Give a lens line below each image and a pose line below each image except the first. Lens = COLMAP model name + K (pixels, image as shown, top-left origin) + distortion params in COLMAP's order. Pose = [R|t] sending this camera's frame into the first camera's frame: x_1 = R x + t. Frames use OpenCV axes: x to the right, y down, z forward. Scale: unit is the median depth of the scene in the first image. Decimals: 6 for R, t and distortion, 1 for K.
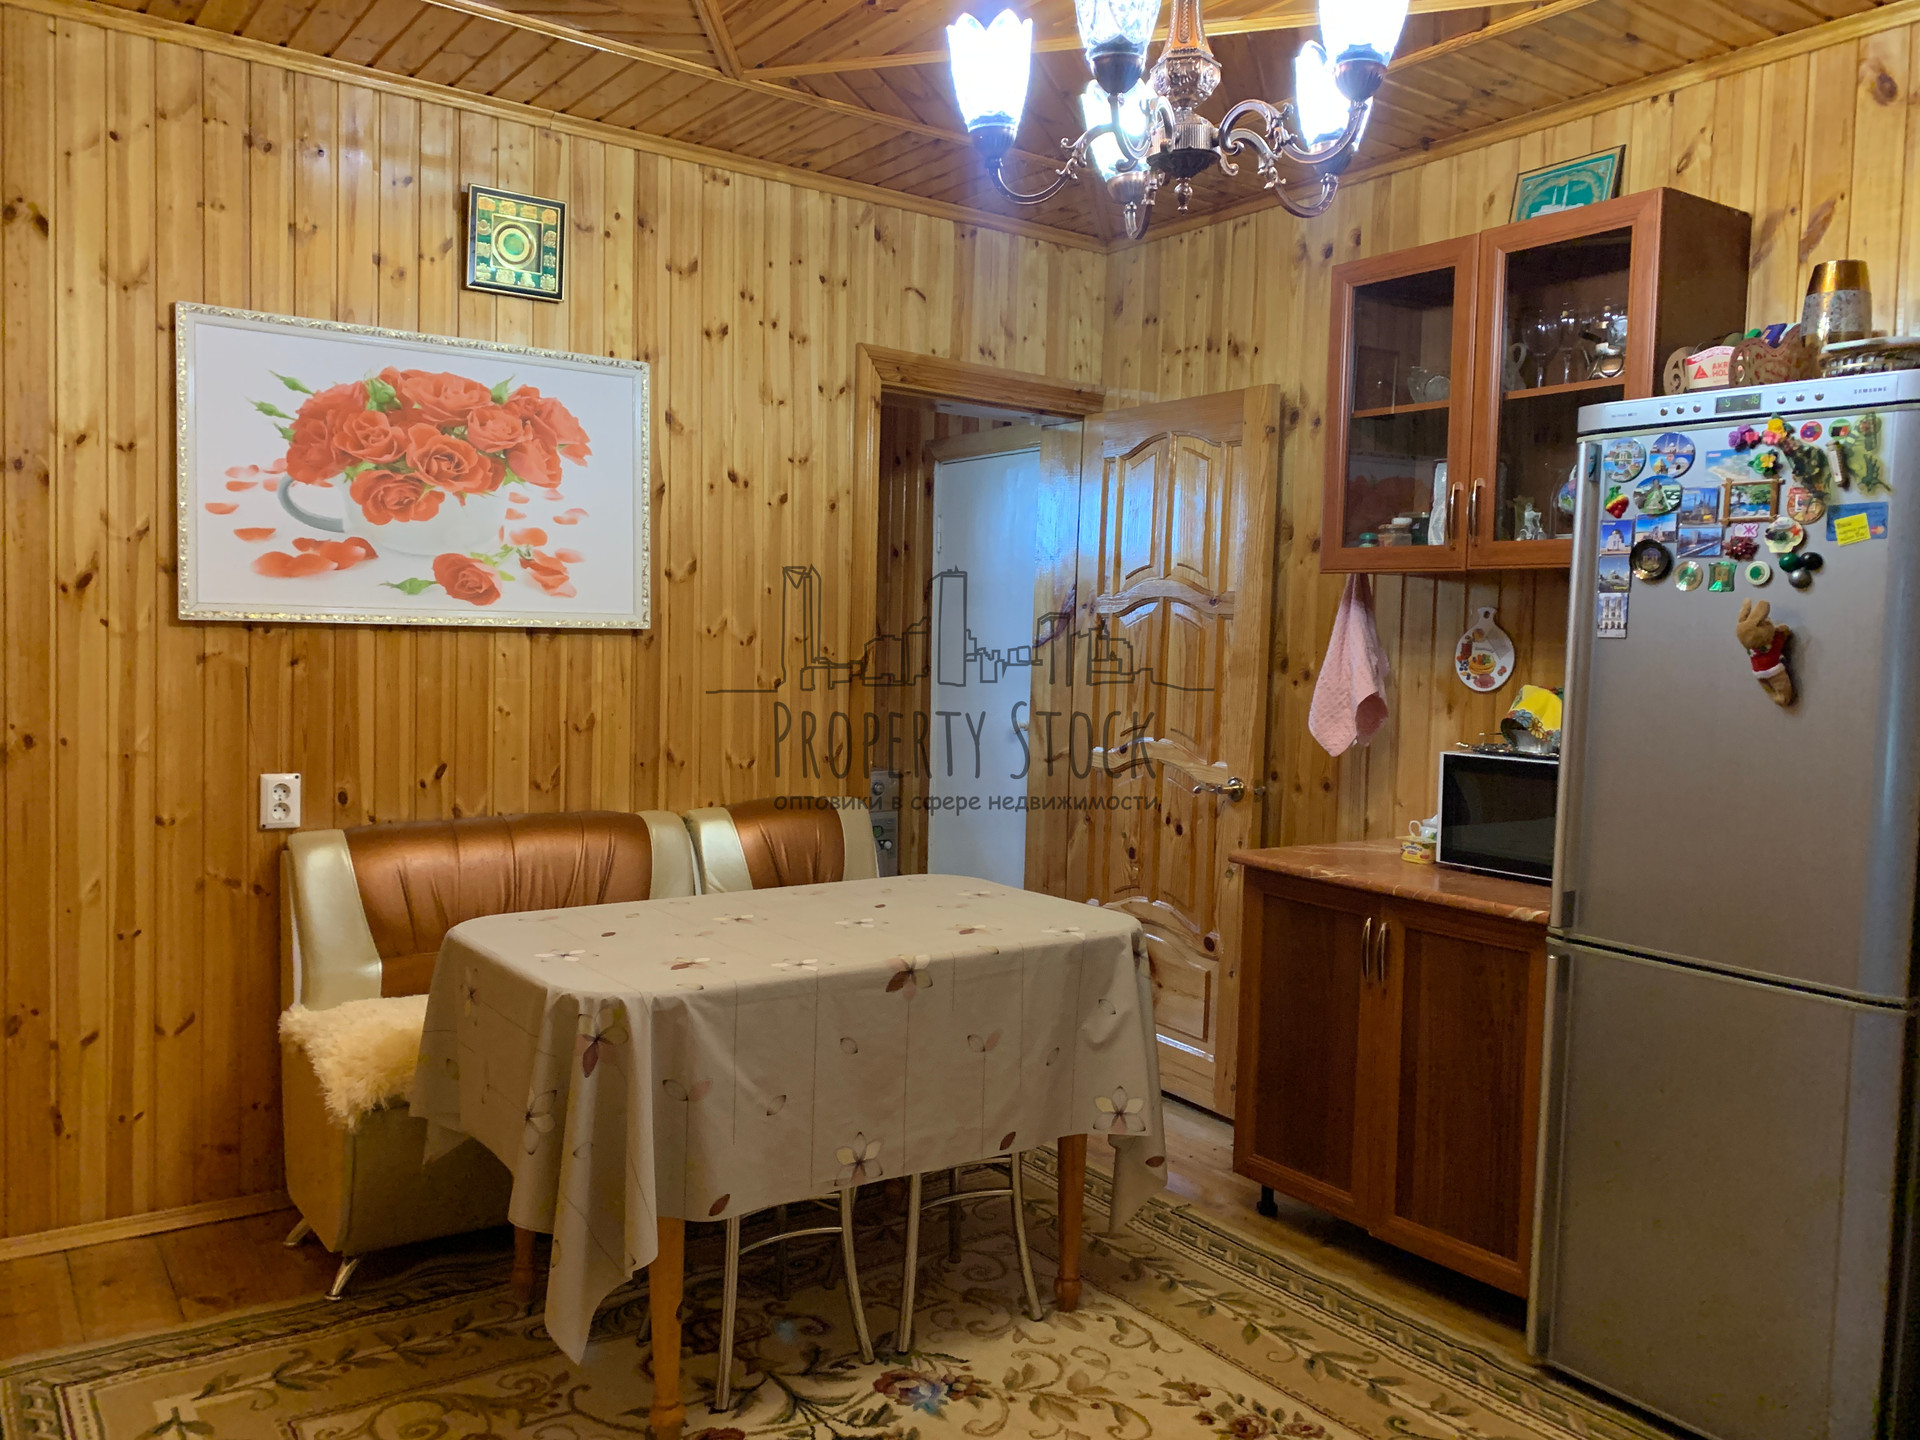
lens RADIAL K [[1509.2, 0, 959.9], [0, 1509.2, 720.8], [0, 0, 1]] dist [0.018751, -0.023986]
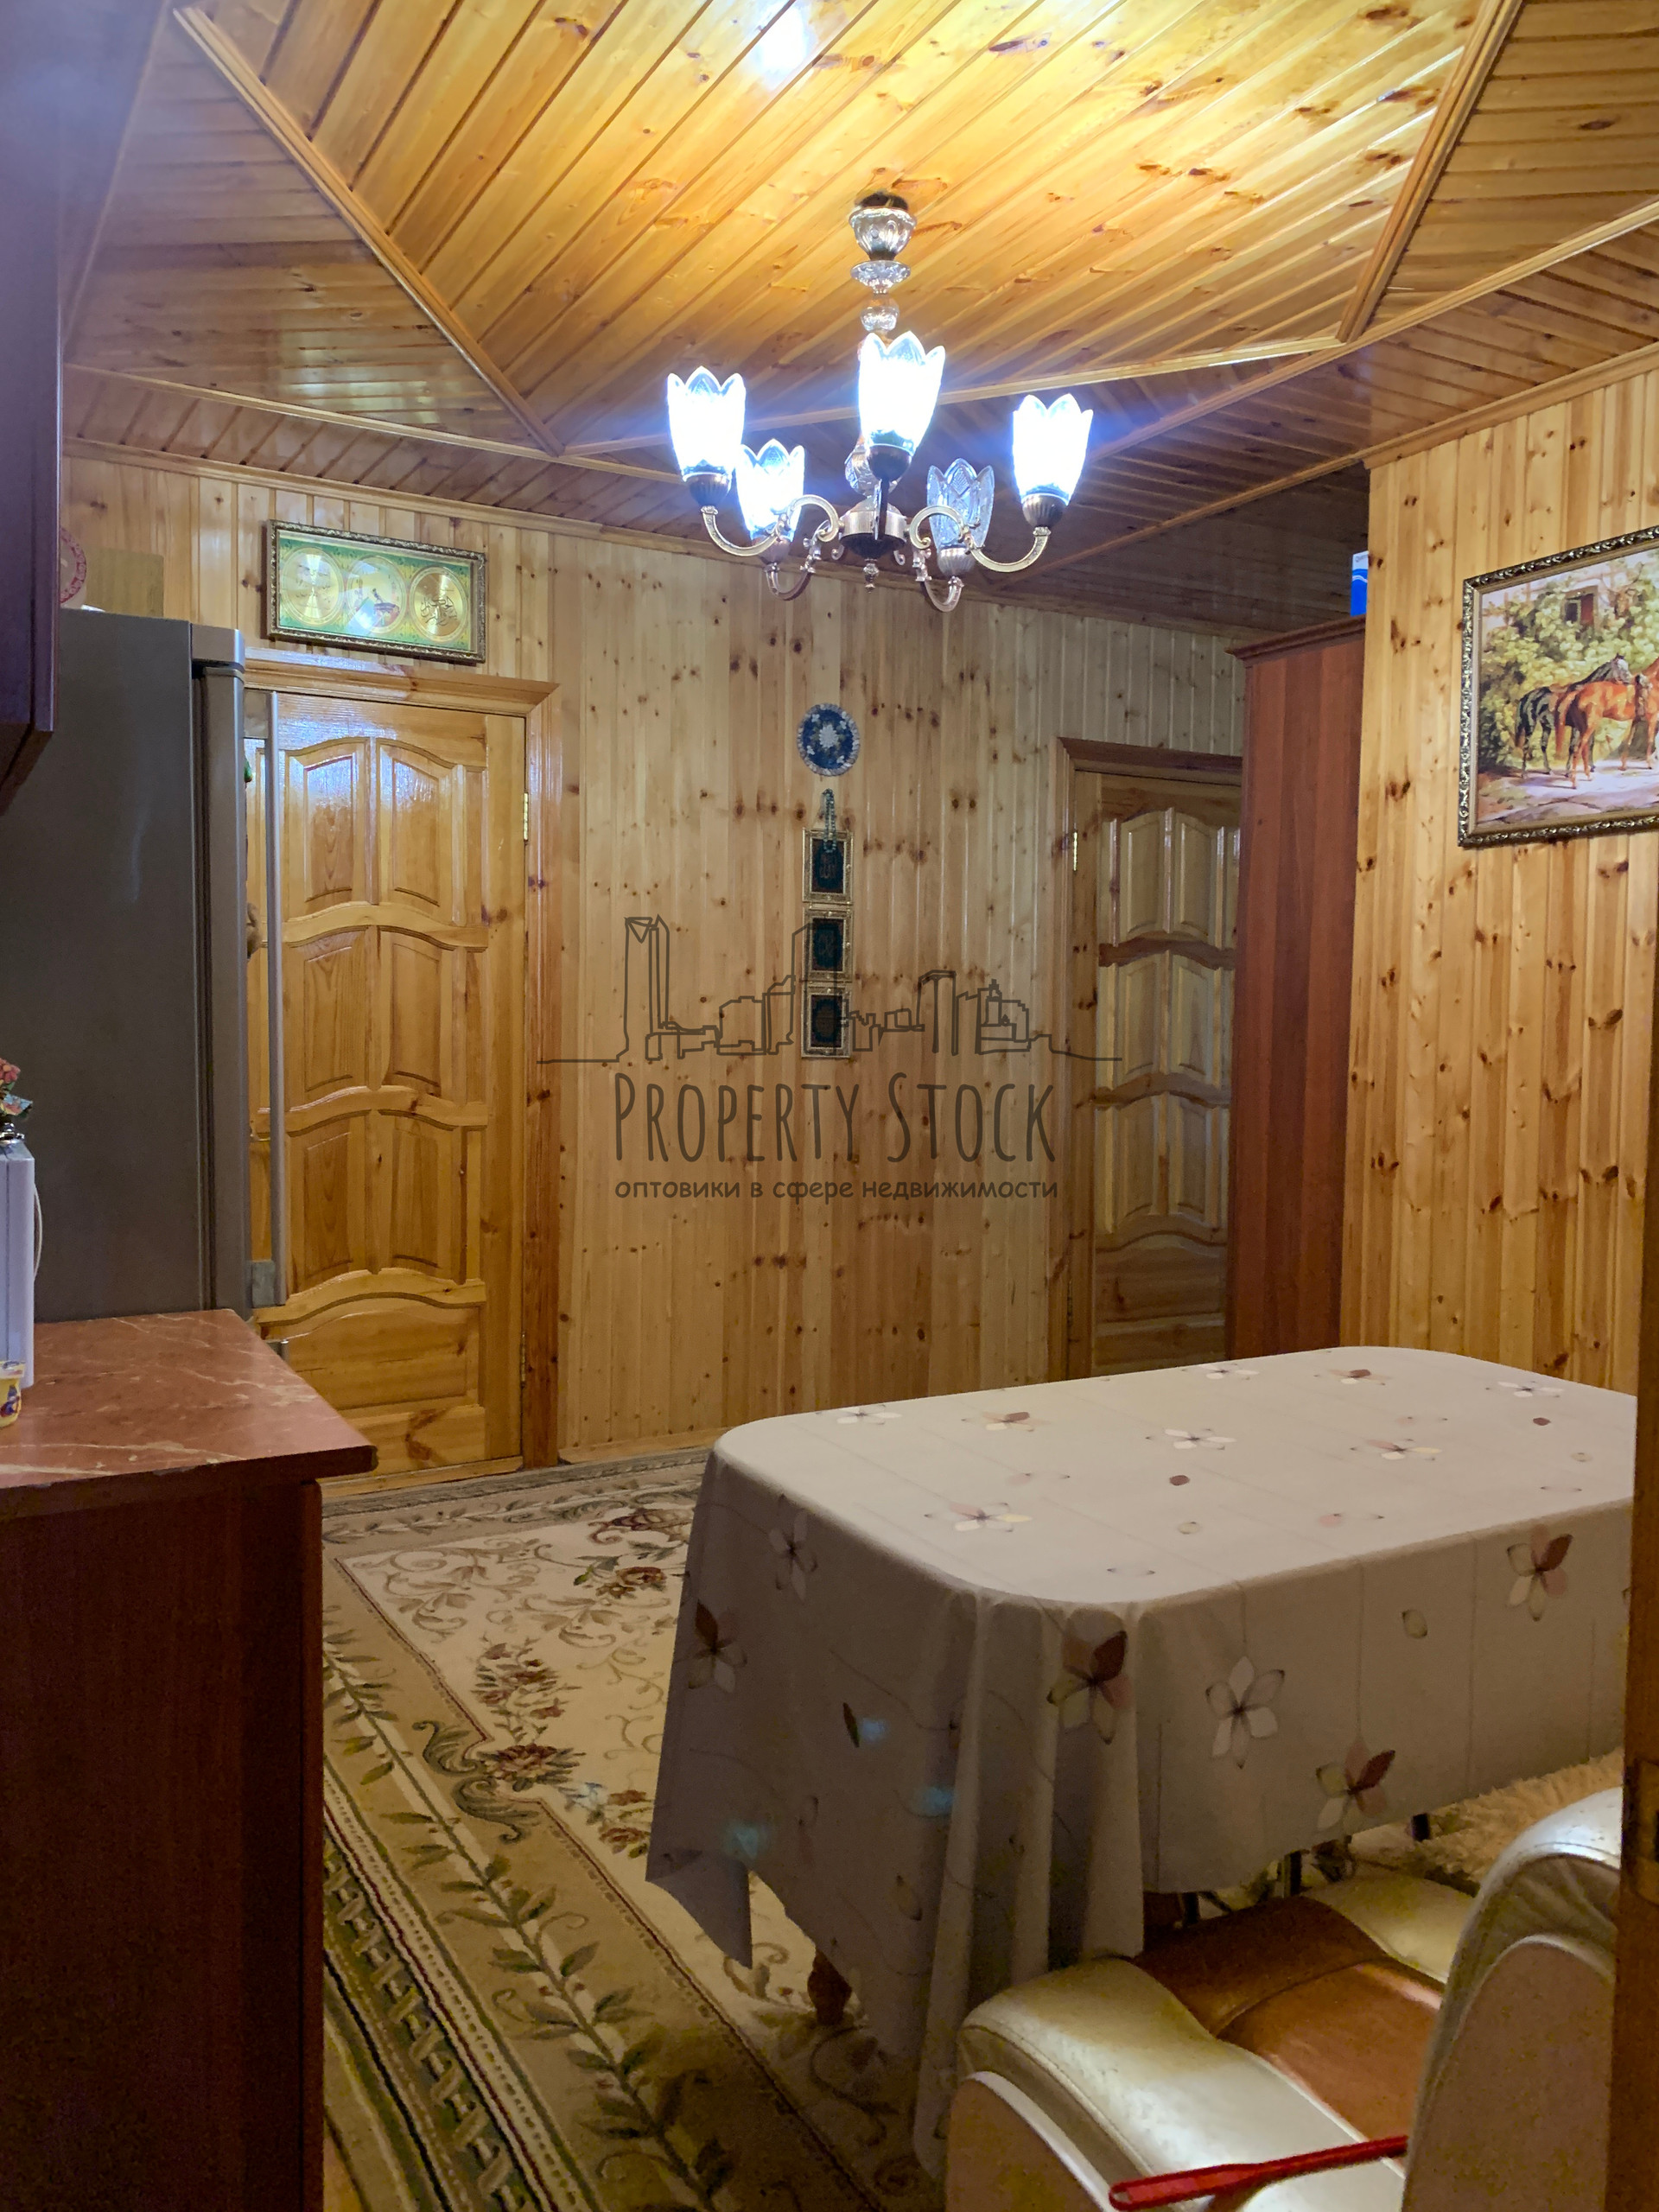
lens RADIAL K [[1647.6, 0, 854.2], [0, 1647.6, 1087.4], [0, 0, 1]] dist [0.013532, -0.019340]
pose [[-0.992724, -0.053583, 0.107834, 0.006198], [-0.042297, 0.993641, 0.104348, -0.076245], [-0.112740, 0.099027, -0.988678, 1.678346]]
